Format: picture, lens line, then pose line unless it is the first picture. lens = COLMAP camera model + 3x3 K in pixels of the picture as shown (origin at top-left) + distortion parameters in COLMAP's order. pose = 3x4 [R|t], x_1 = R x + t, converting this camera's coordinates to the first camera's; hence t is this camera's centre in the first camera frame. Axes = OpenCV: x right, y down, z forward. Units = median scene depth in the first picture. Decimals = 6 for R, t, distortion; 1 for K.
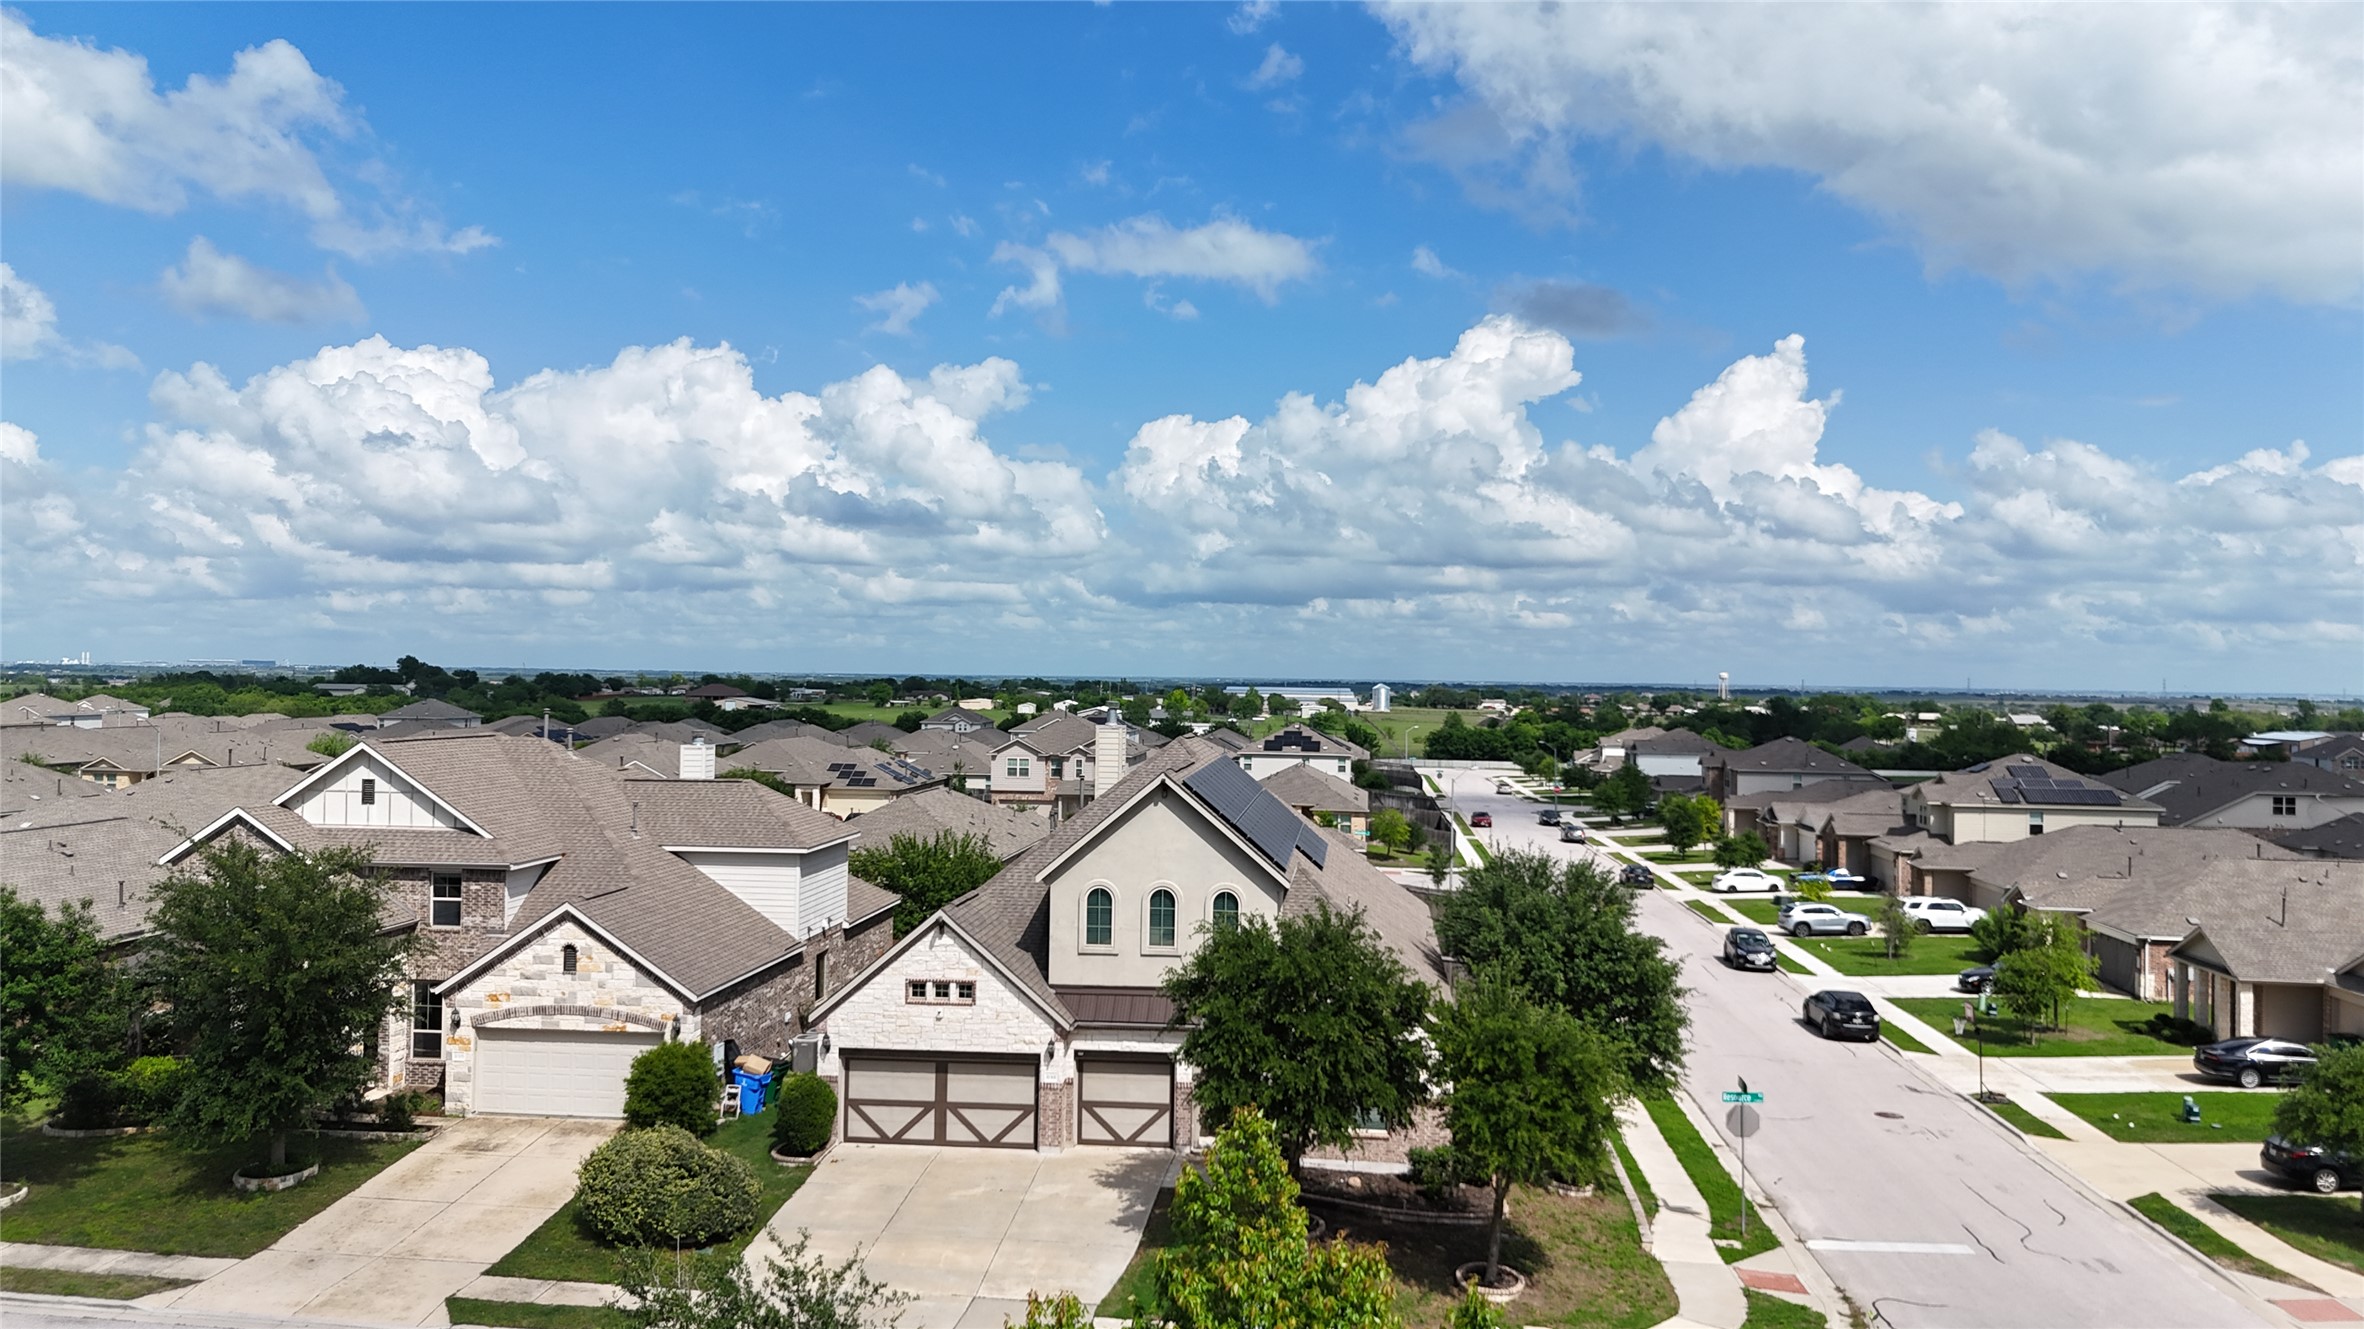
lens RADIAL K [[1774.5, 0, 1169.7], [0, 1774.5, 660.4], [0, 0, 1]] dist [0.044441, -0.021785]
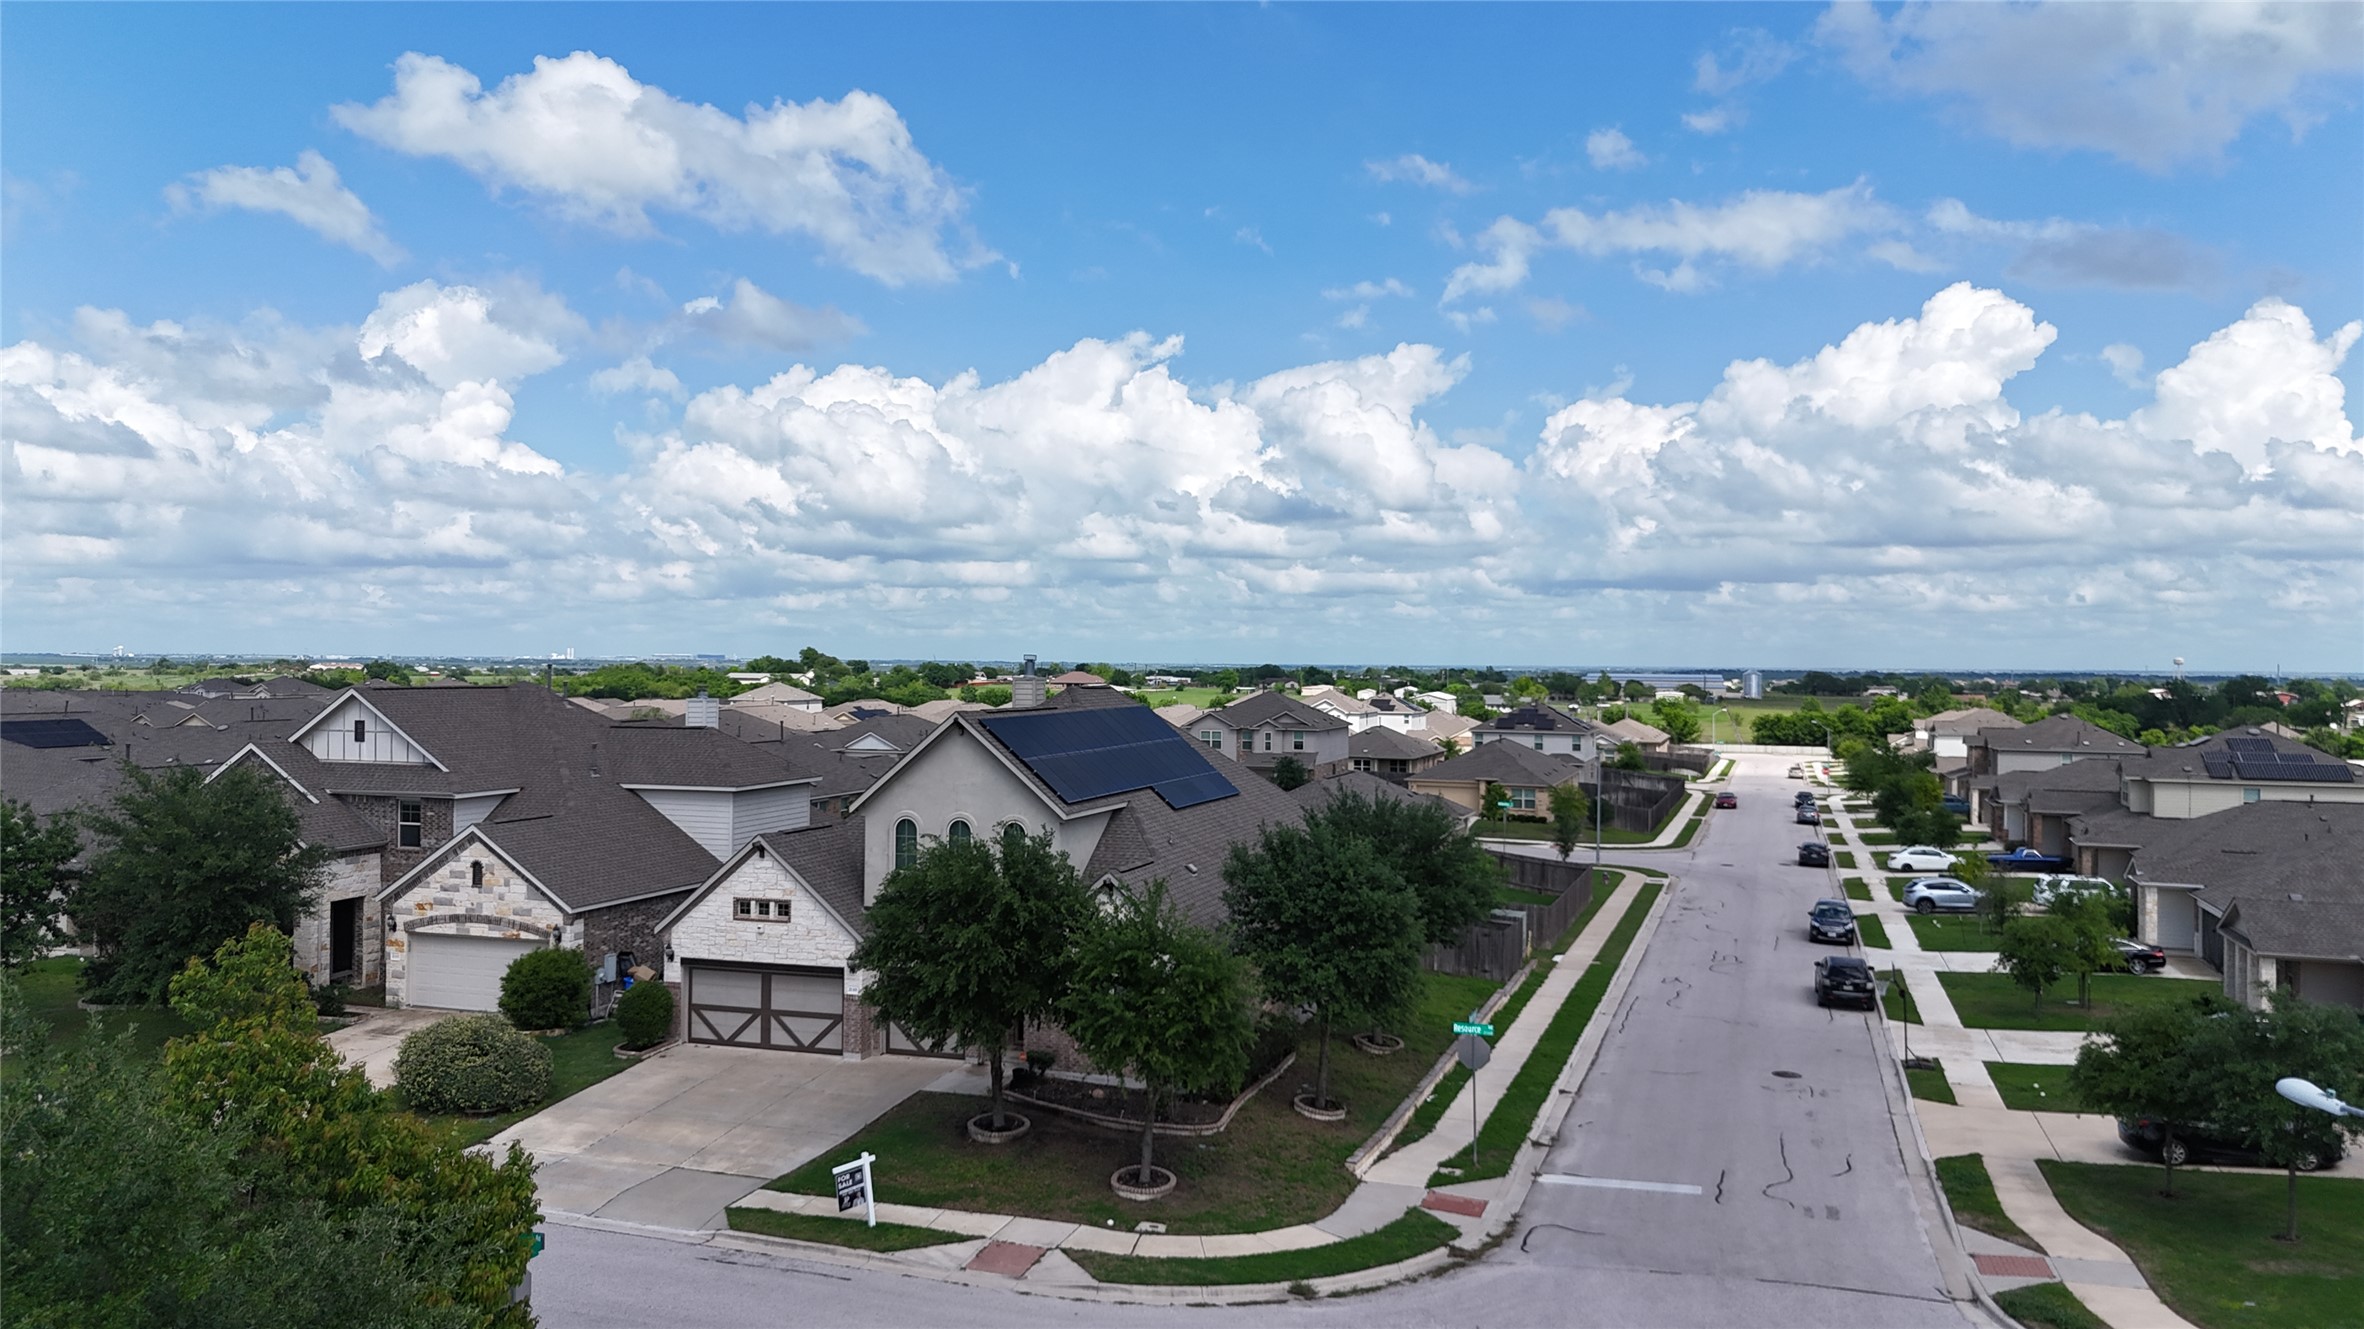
lens RADIAL K [[1774.5, 0, 1178.5], [0, 1774.5, 668.0], [0, 0, 1]] dist [0.044441, -0.021785]
pose [[0.975227, -0.004665, -0.221156, 0.356581], [0.006687, 0.999942, 0.008398, 0.028489], [0.221104, -0.009669, 0.975202, -0.016514]]
